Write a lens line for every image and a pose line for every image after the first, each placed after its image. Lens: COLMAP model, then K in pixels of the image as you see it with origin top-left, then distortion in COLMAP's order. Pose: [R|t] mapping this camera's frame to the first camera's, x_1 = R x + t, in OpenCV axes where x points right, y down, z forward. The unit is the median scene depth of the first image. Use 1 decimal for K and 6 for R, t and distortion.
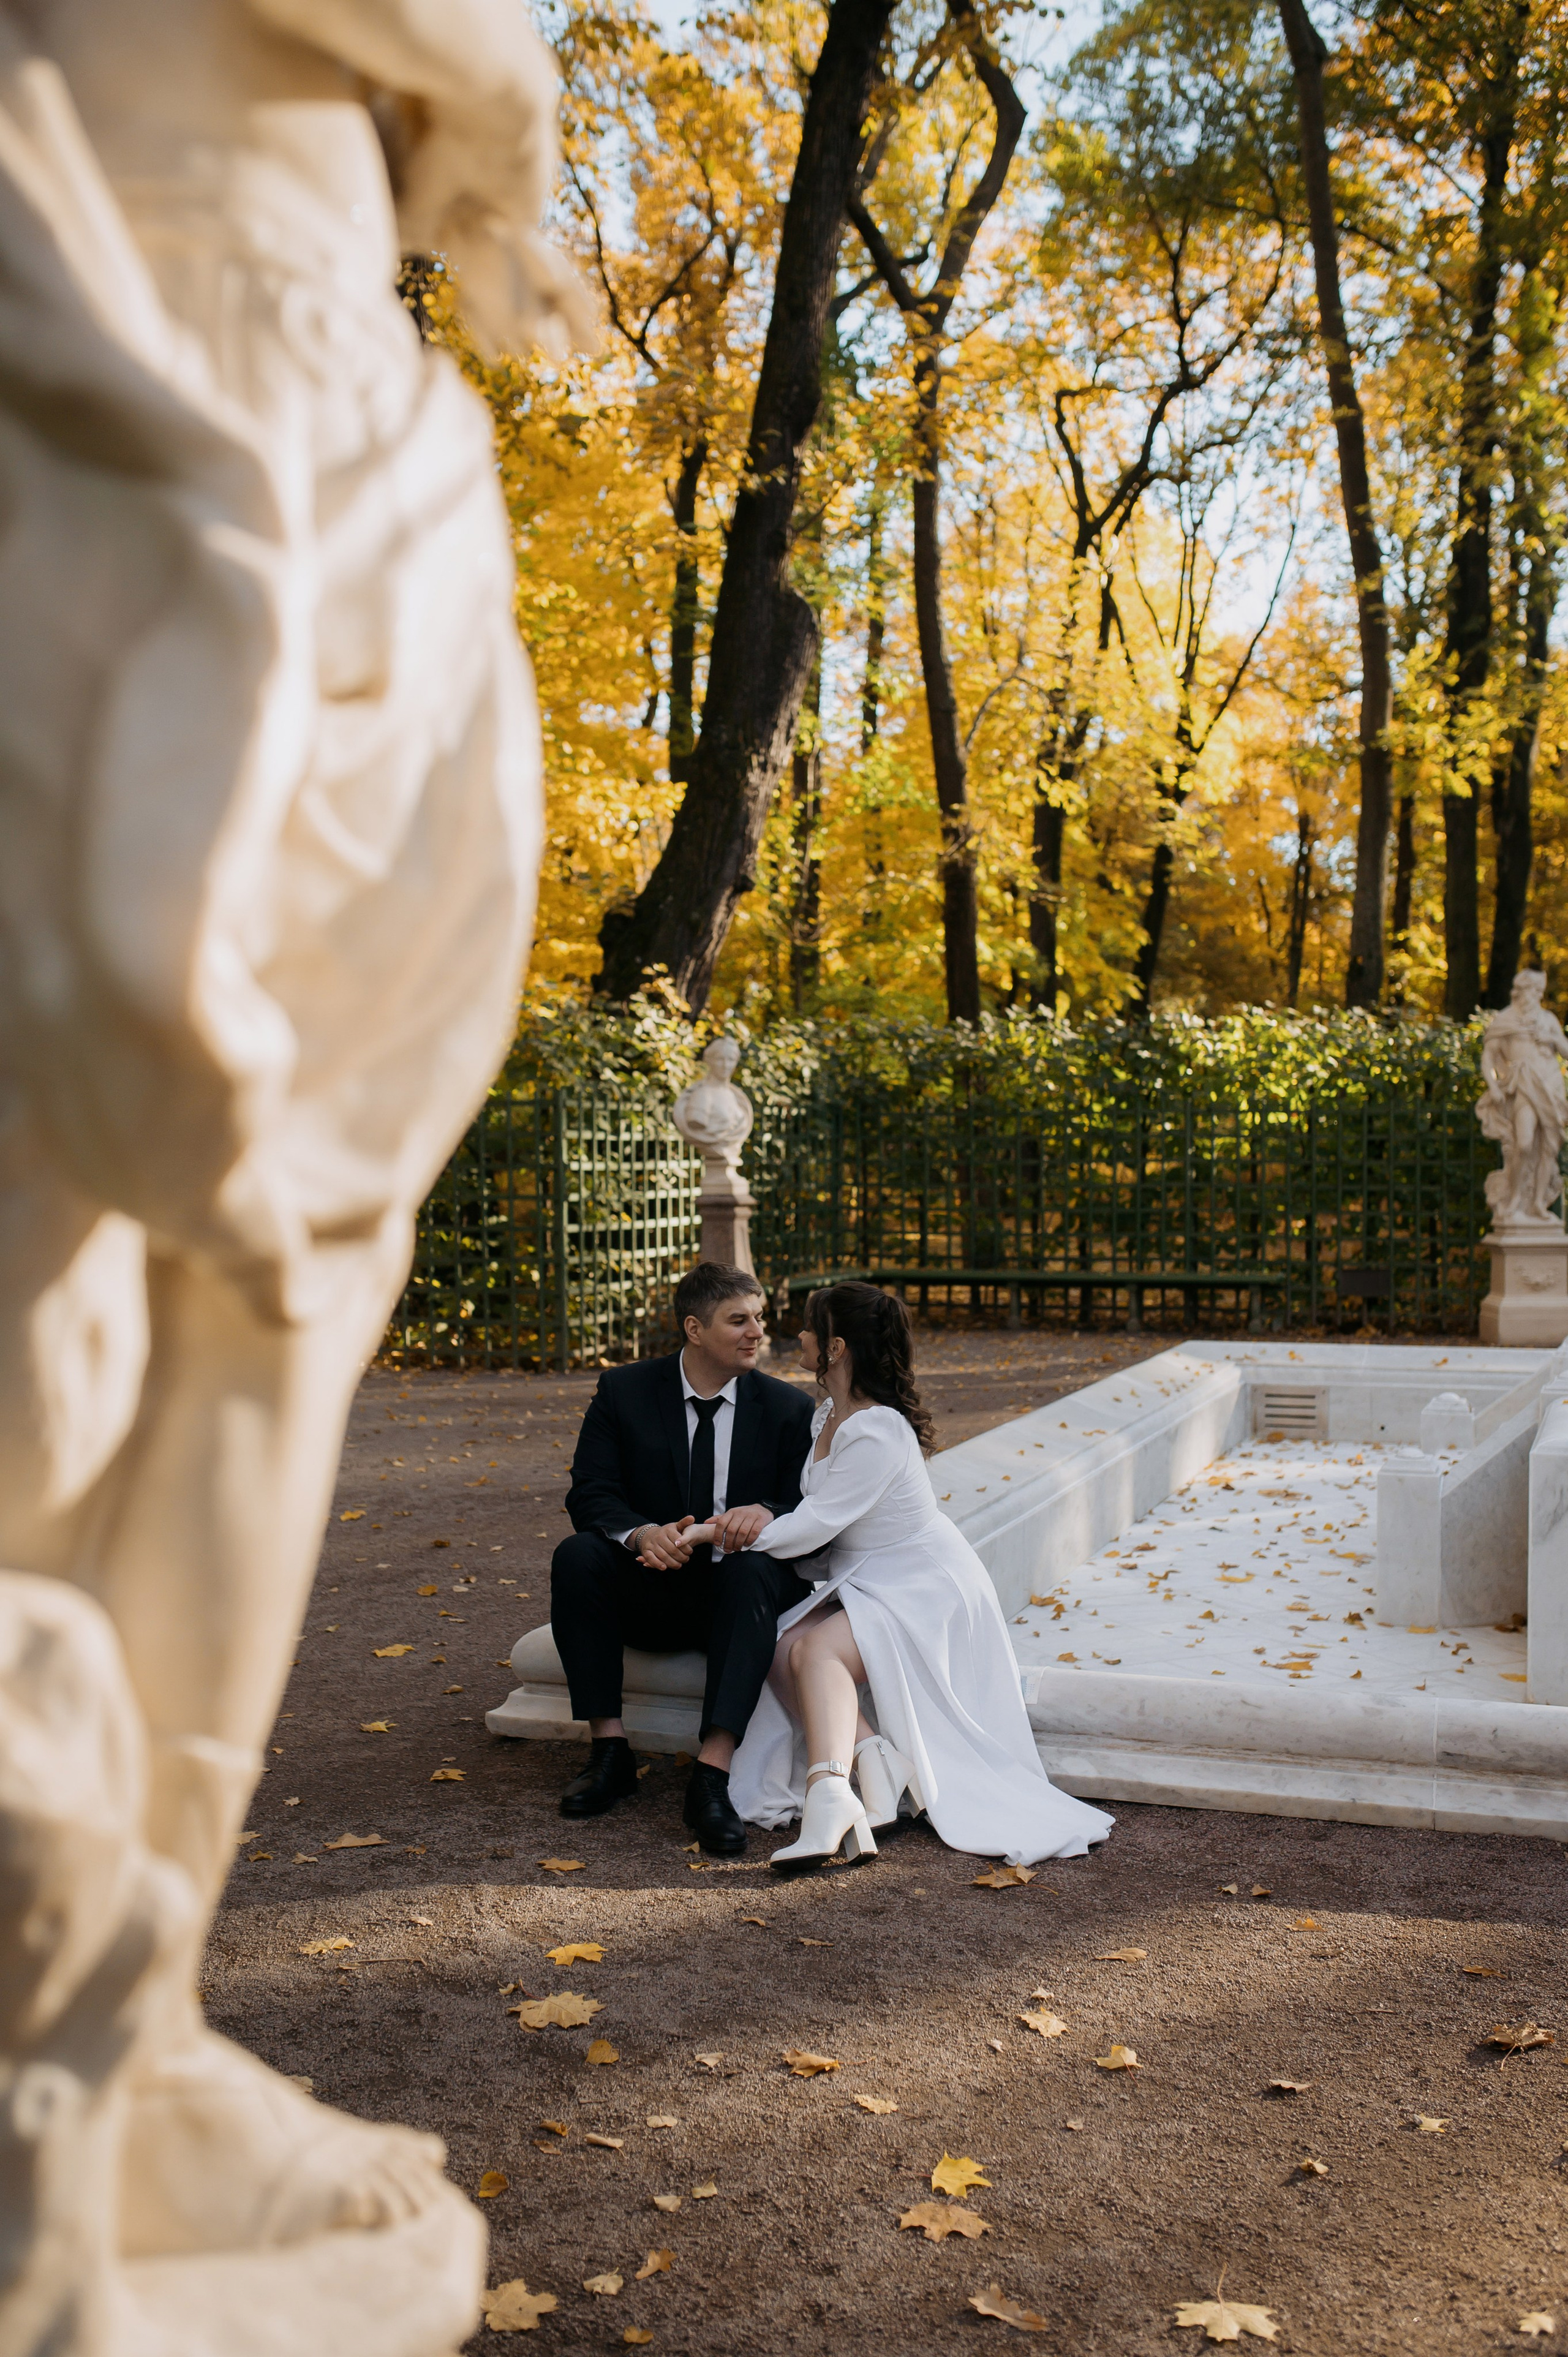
lens RADIAL K [[2227.3, 0, 793.6], [0, 2227.3, 1210.8], [0, 0, 1]] dist [-0.066846, 0.097569]
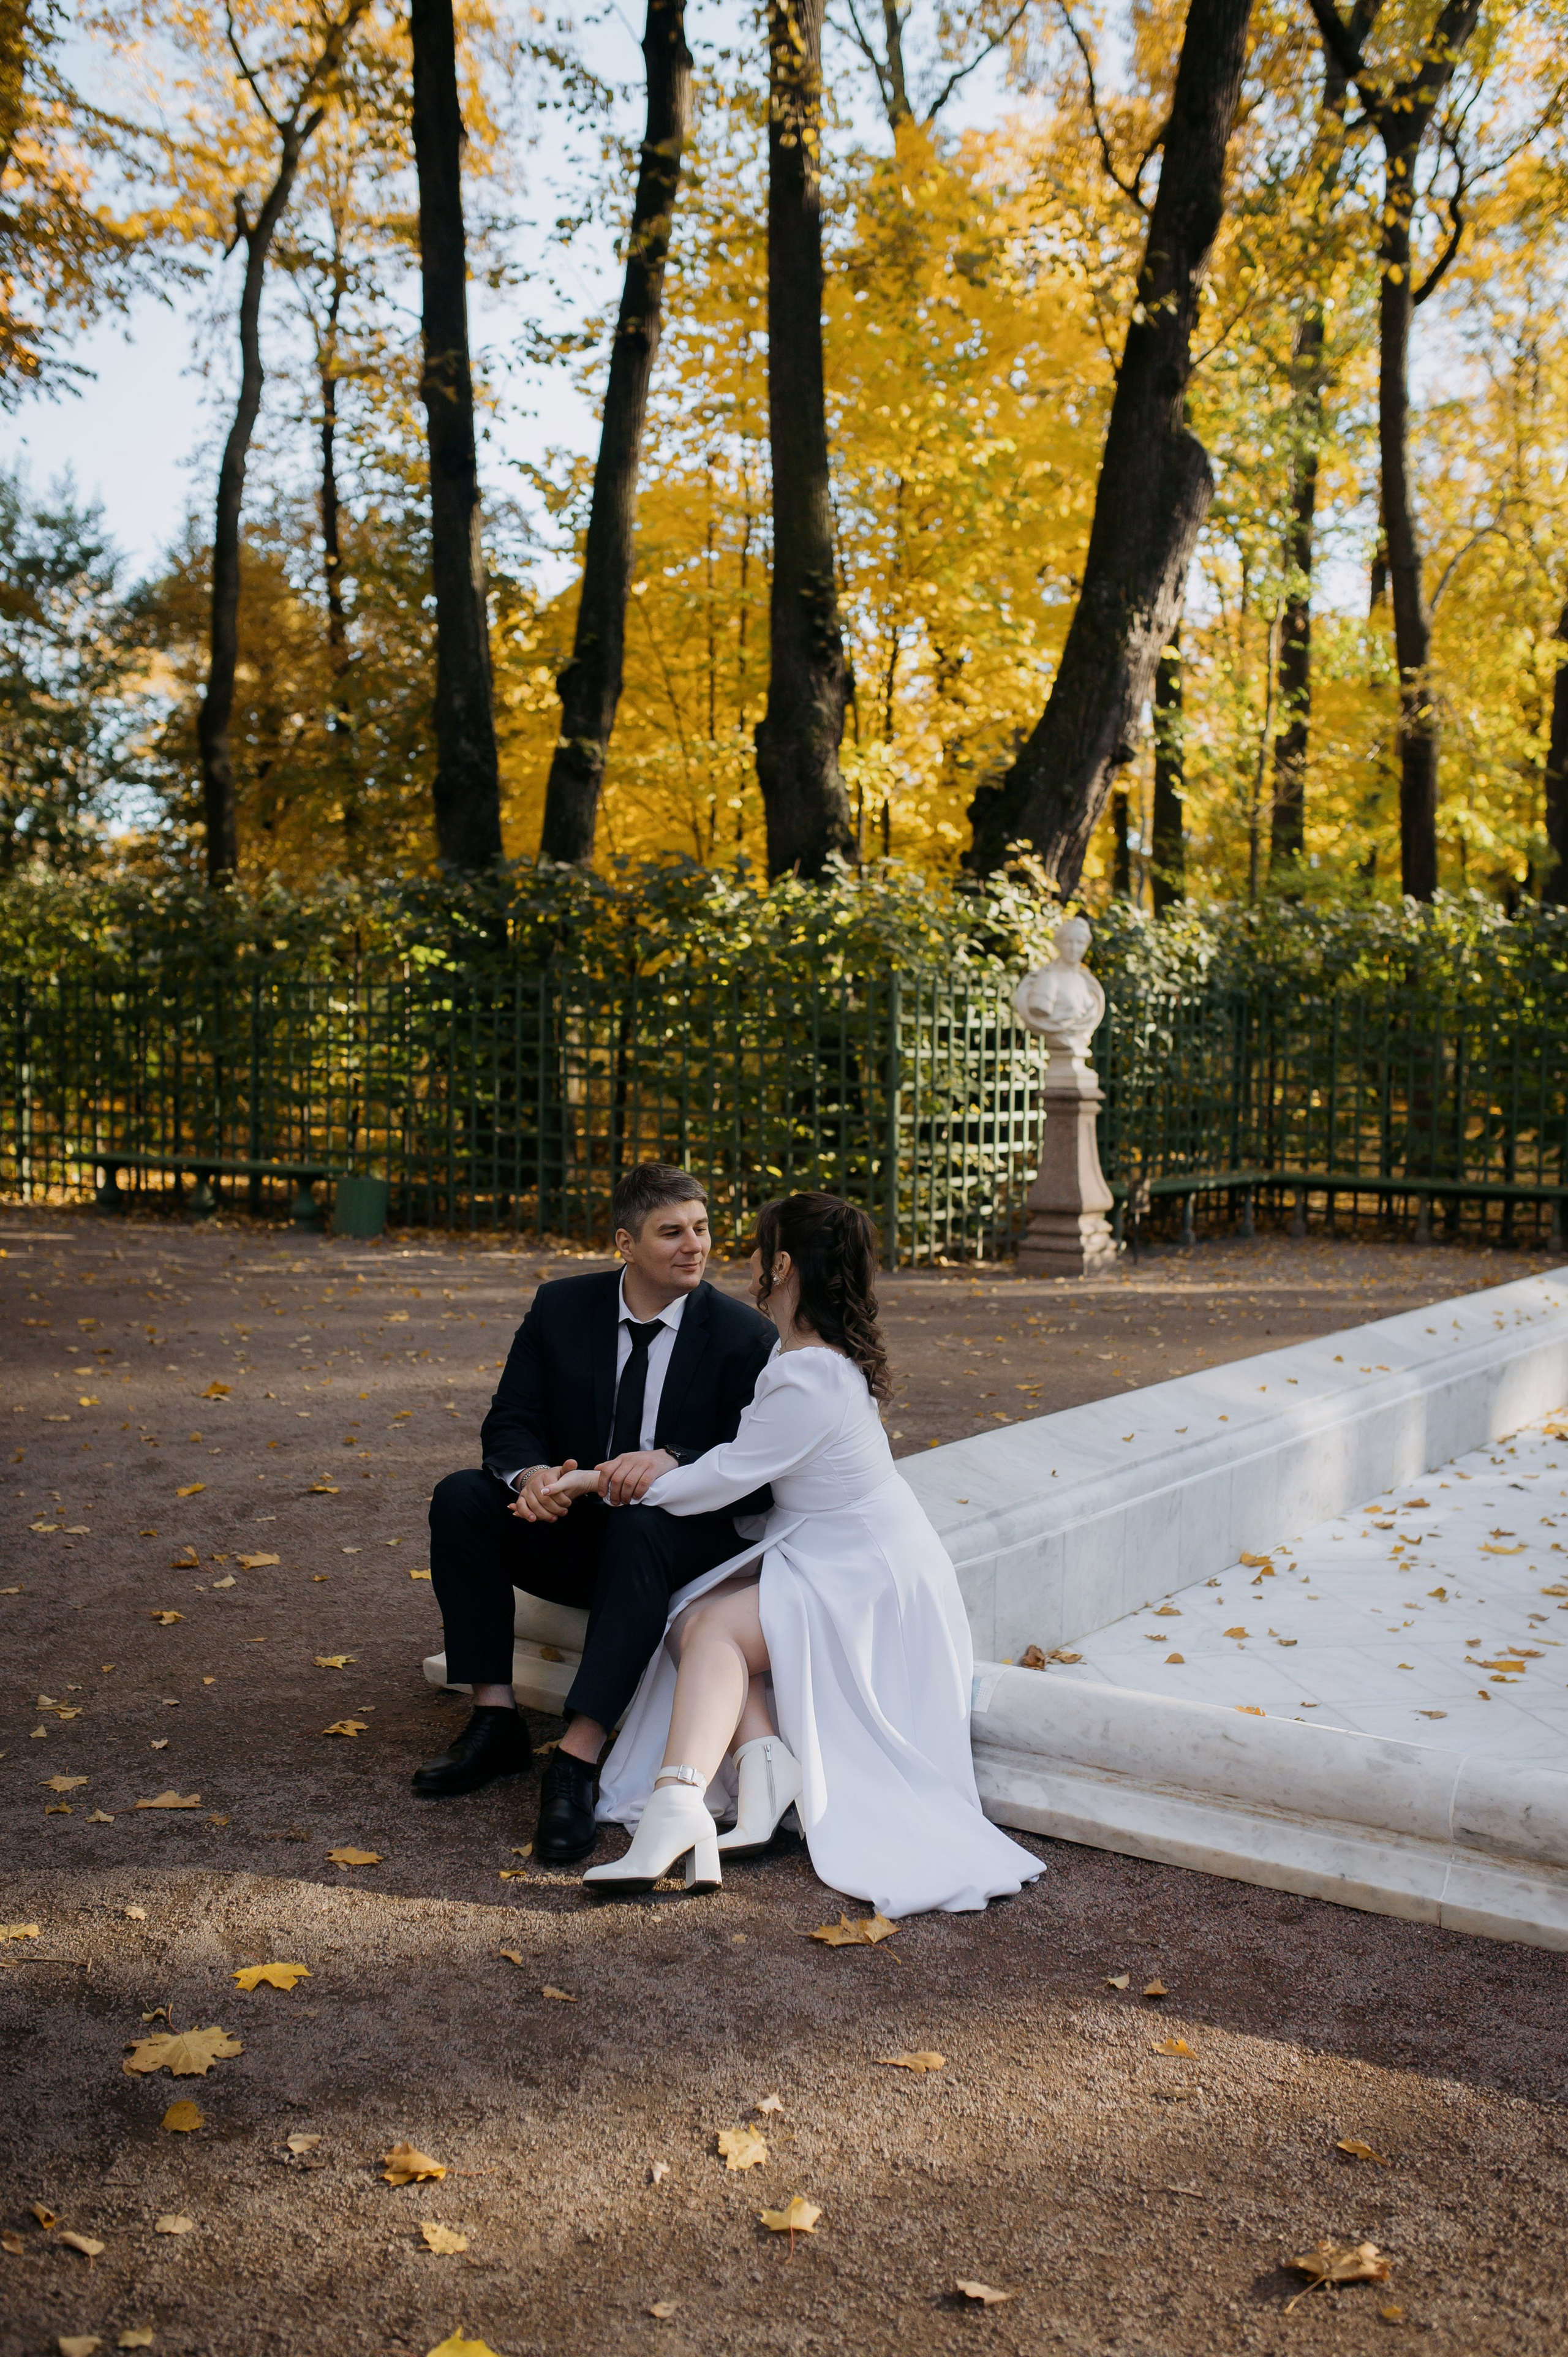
lens RADIAL K [[2227.3, 0, 793.6], [0, 2227.3, 1210.8], [0, 0, 1]] dist [-0.066846, 0.097569]
pose [[0.971254, 0.037949, -0.234999, 0.072742], [-0.026309, 0.998276, 0.052474, -0.001518], [0.236585, -0.044783, 0.970578, 0.062014]]
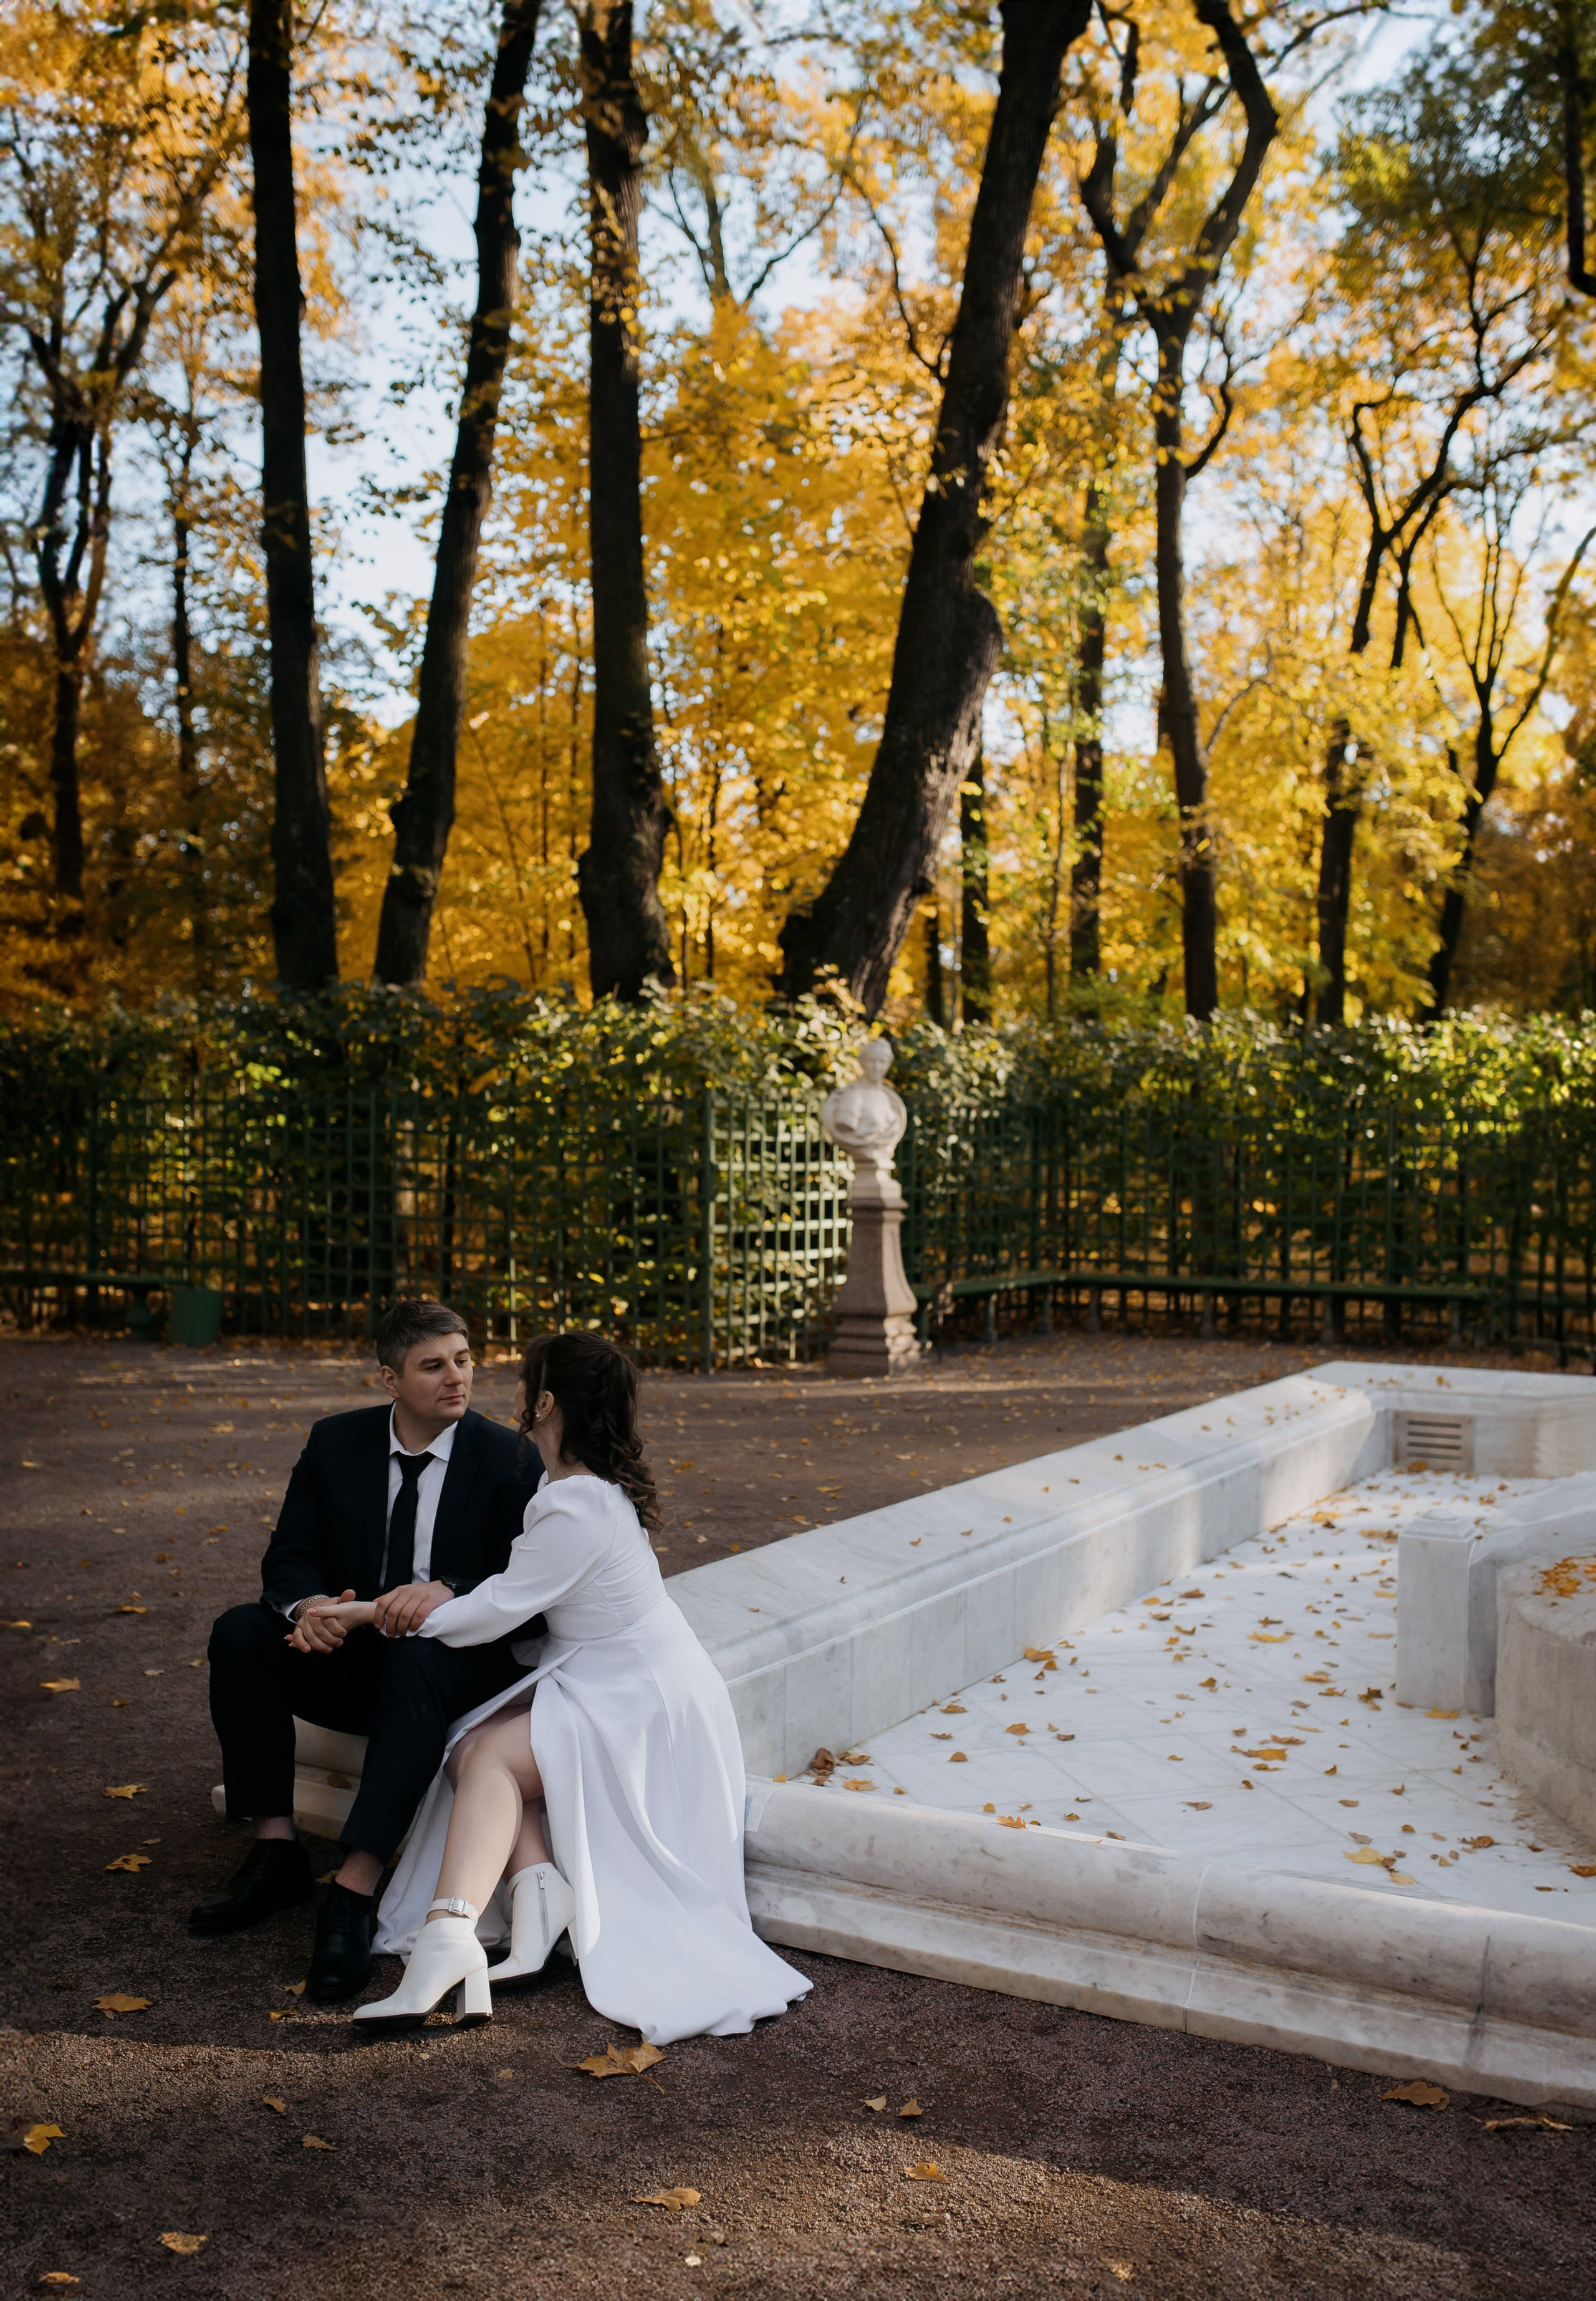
lens RADIAL K [[2104.7, 0, 836.2], [0, 2104.7, 1175.8], [0, 0, 1]] dist [-0.066217, 0.098050]
pose [[0.989636, 0.017807, -0.142492, 0.080058], [-0.019462, 0.999758, -0.010230, -0.006732], [0.142275, 0.012897, 0.989743, 0.067146]]
